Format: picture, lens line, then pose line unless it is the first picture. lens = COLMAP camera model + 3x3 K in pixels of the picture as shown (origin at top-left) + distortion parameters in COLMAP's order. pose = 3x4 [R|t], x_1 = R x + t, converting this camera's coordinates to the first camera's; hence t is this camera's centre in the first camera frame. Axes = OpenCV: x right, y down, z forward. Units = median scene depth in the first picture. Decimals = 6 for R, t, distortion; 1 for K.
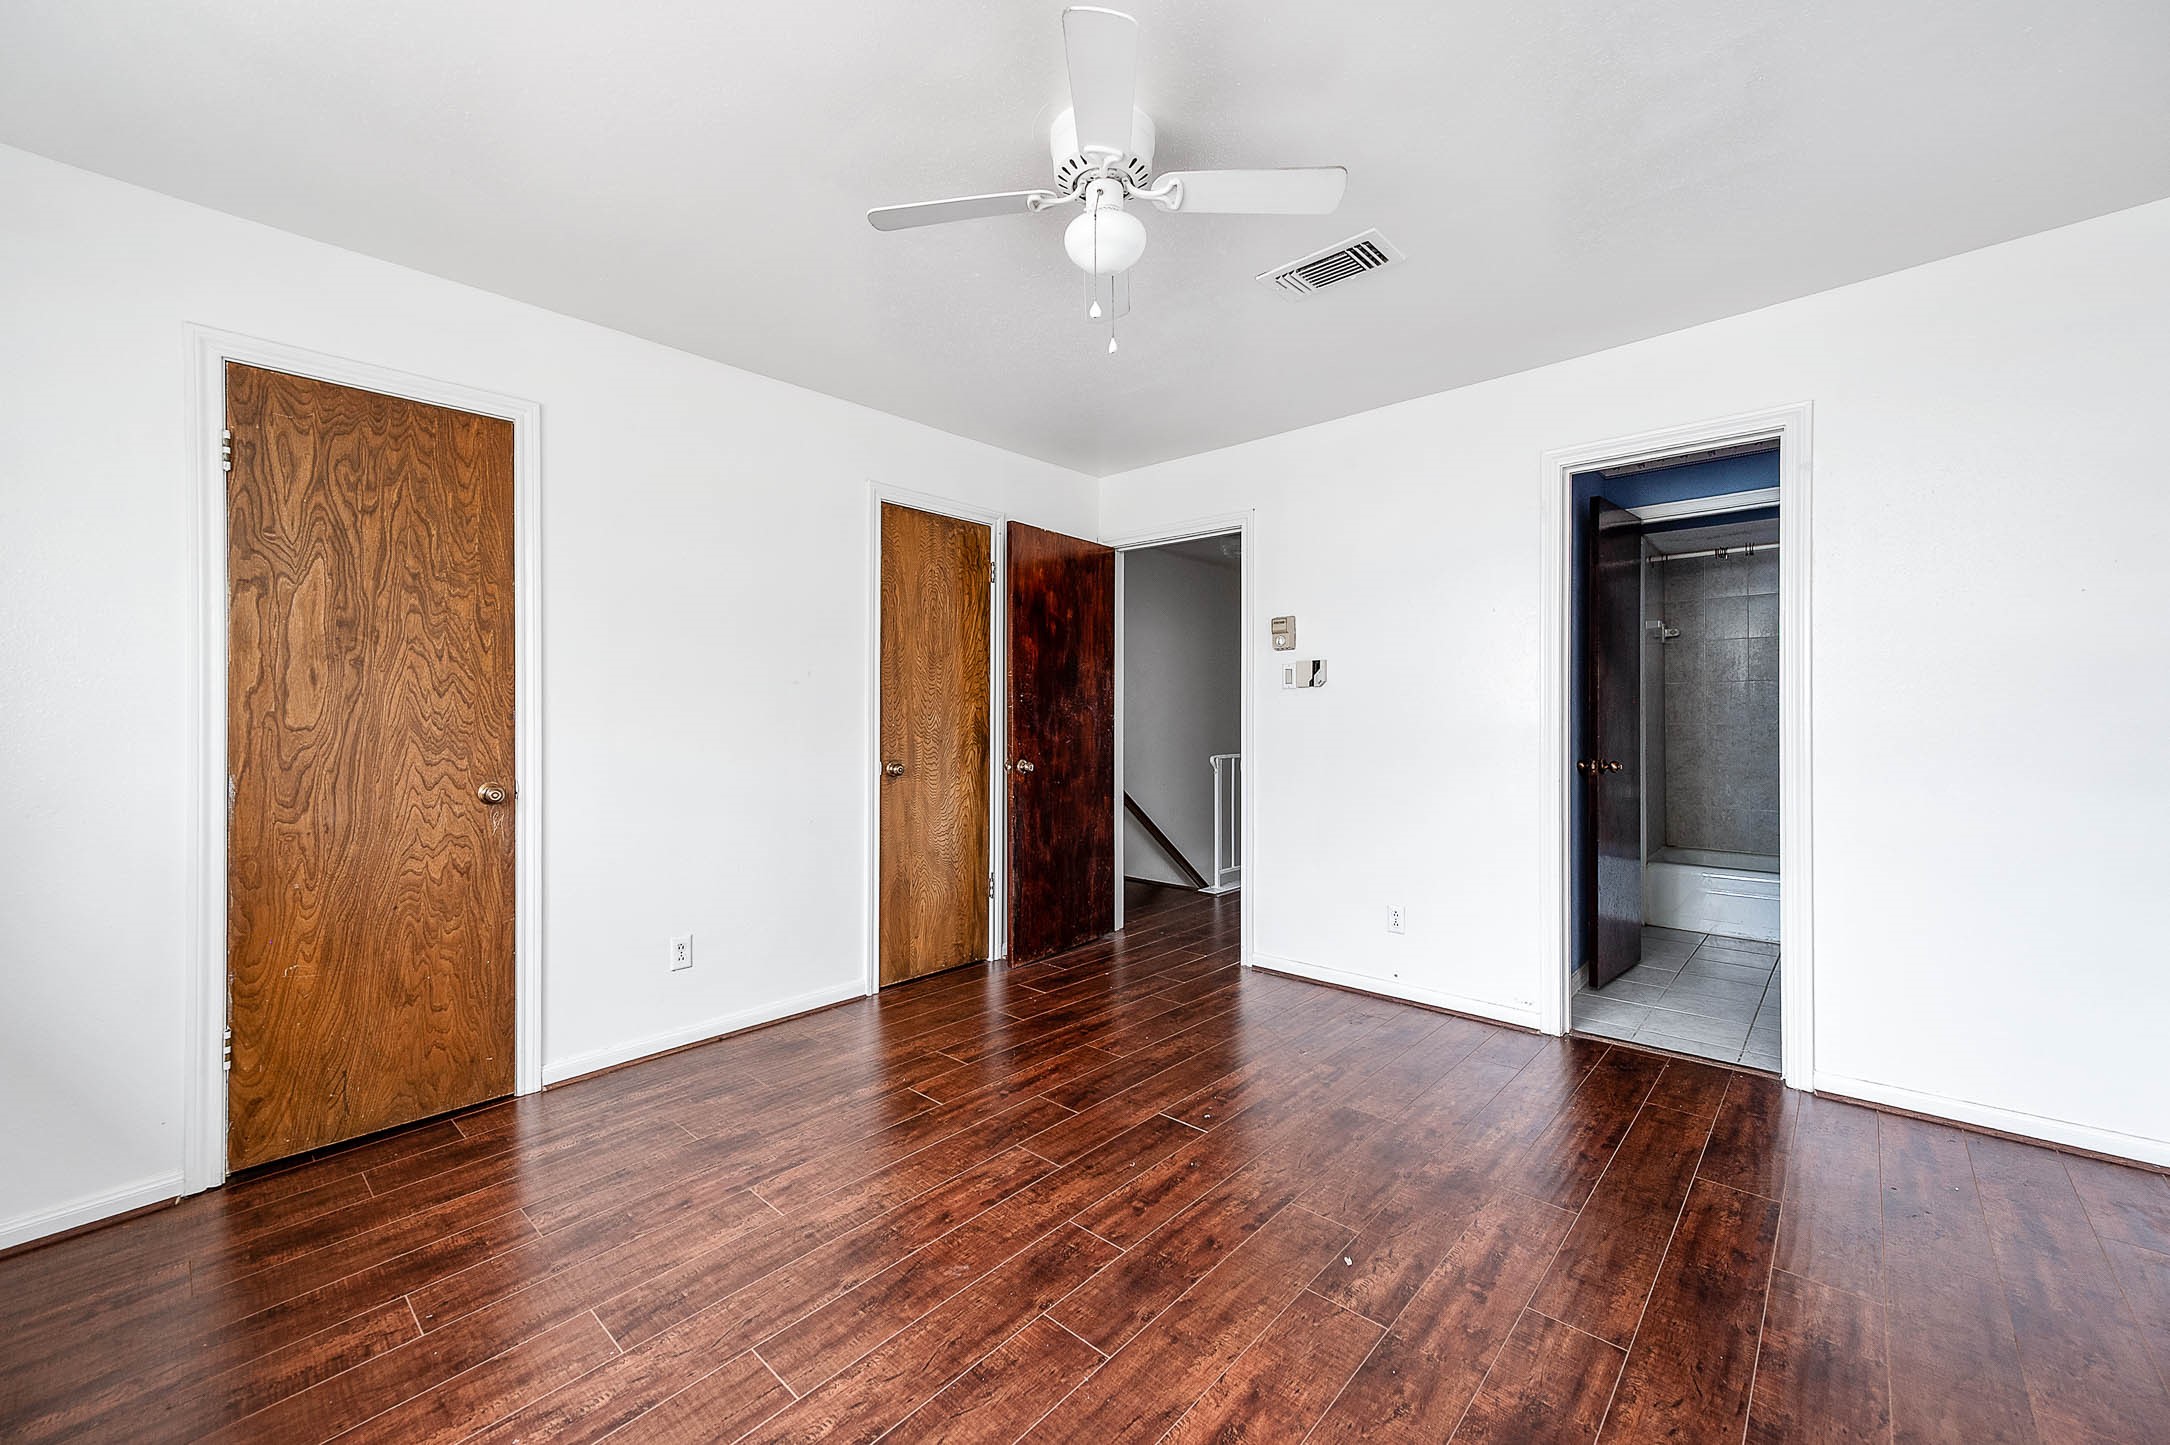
lens RADIAL K [[851.1, 0, 1077.6], [0, 851.1, 711.2], [0, 0, 1]] dist [0.009382, 0.000285]
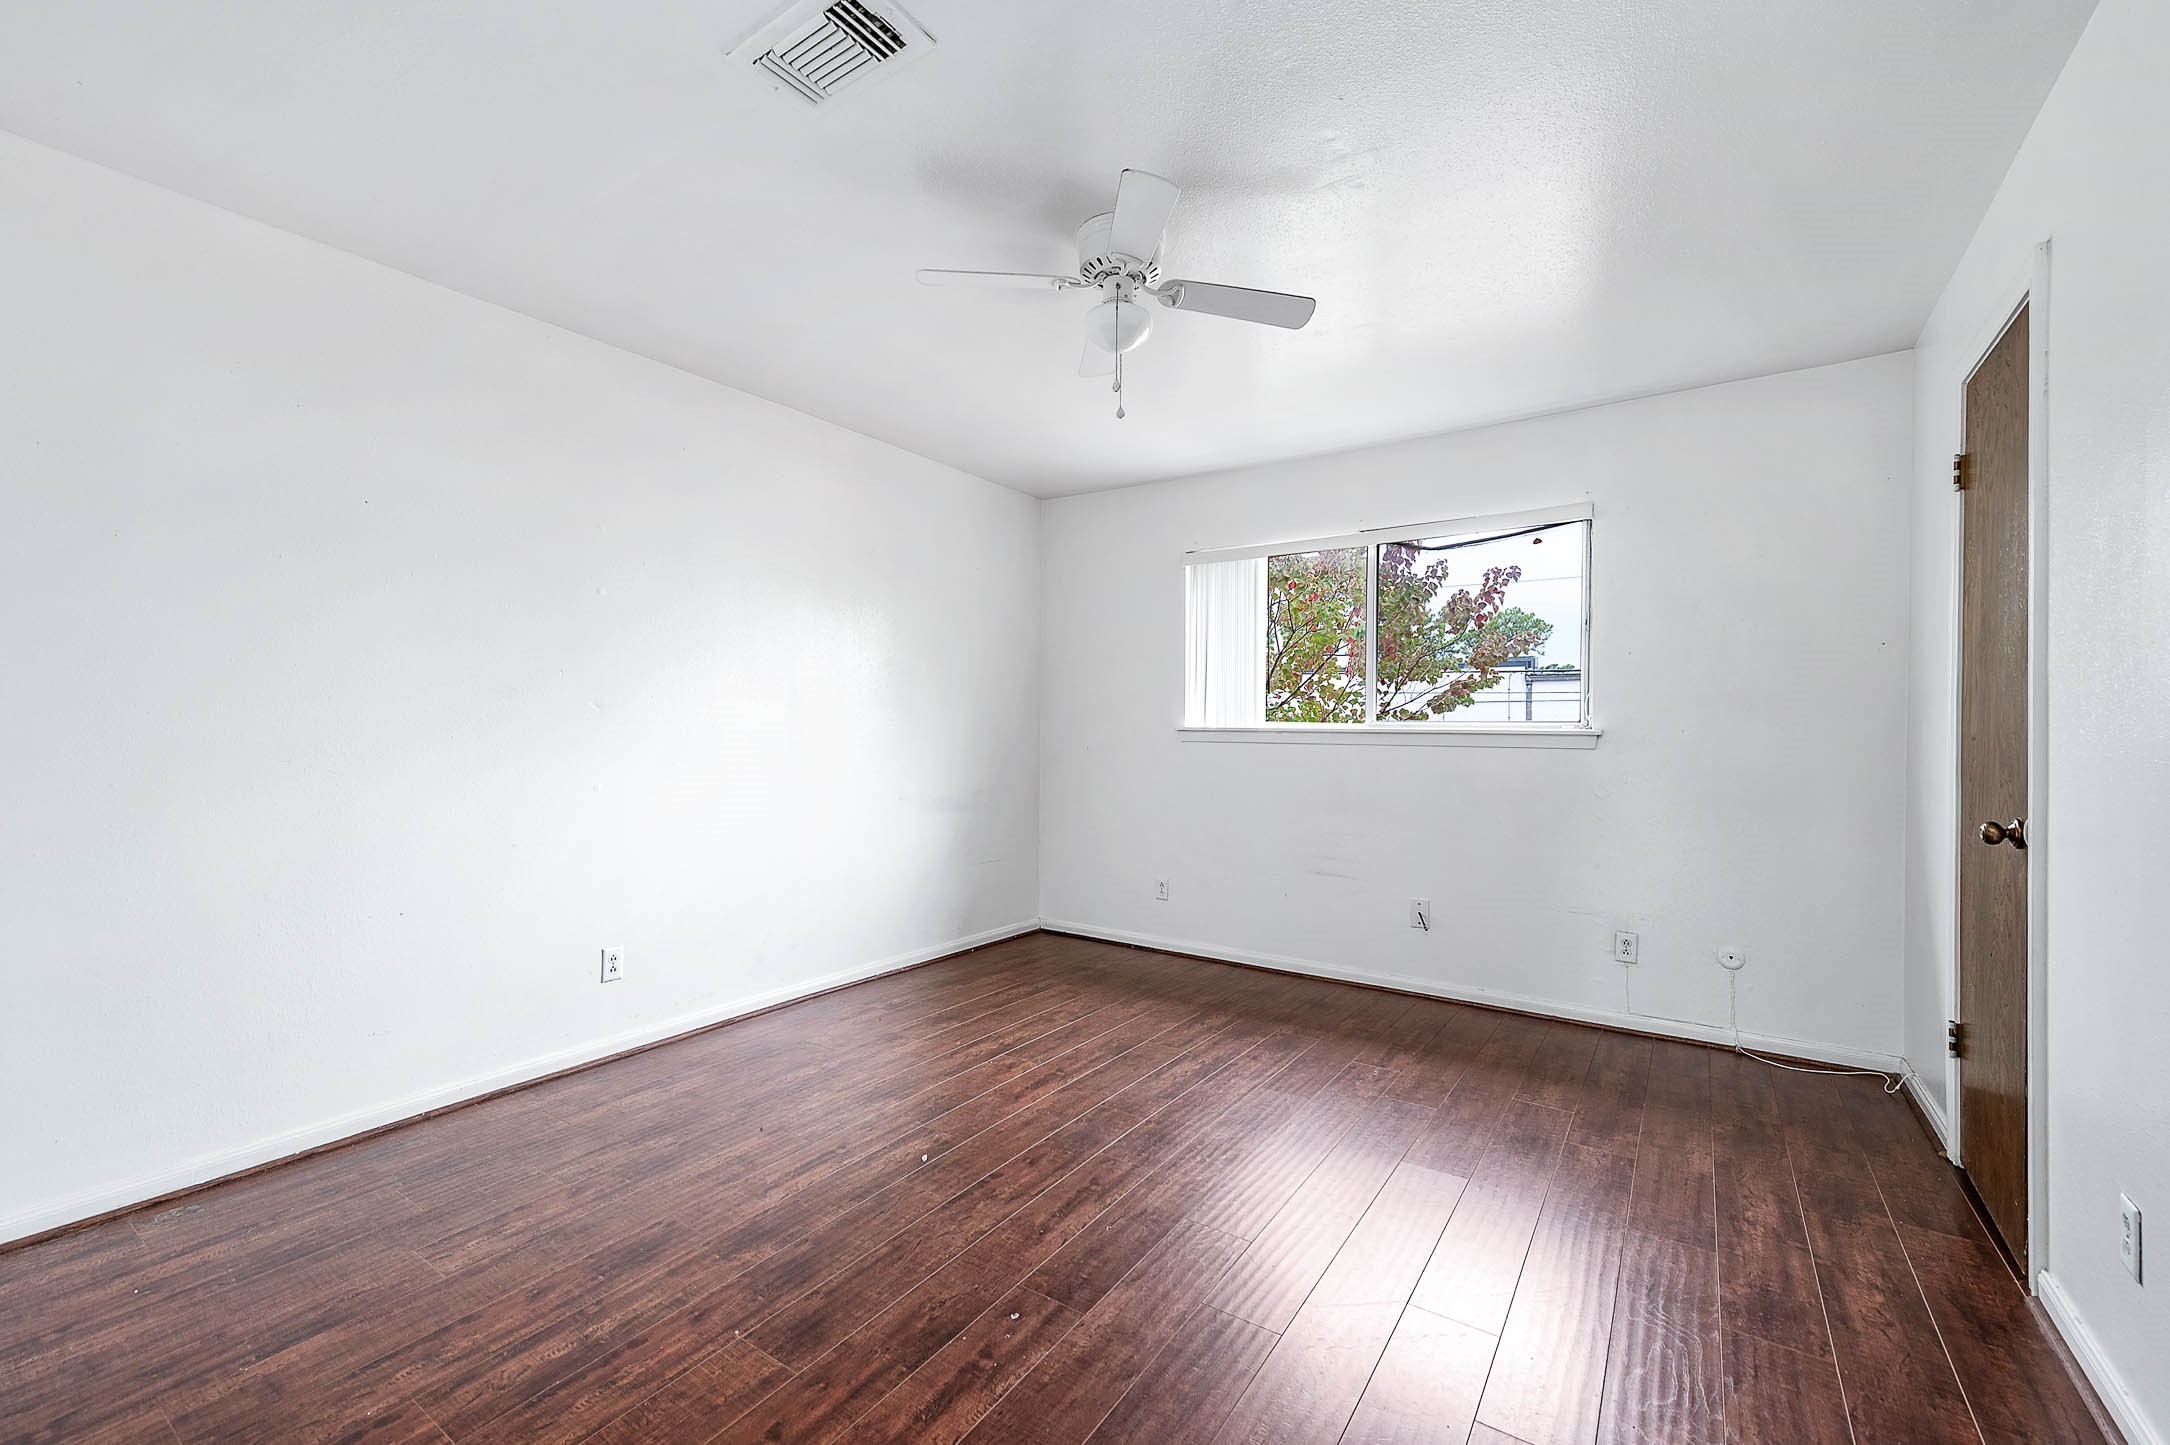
lens RADIAL K [[929.5, 0, 1083.3], [0, 929.5, 729.5], [0, 0, 1]] dist [0.000307, 0.000021]
pose [[-0.989978, 0.005215, -0.141126, 0.249234], [0.005090, 0.999986, 0.001246, 0.007507], [0.141130, 0.000515, -0.989991, 2.169433]]
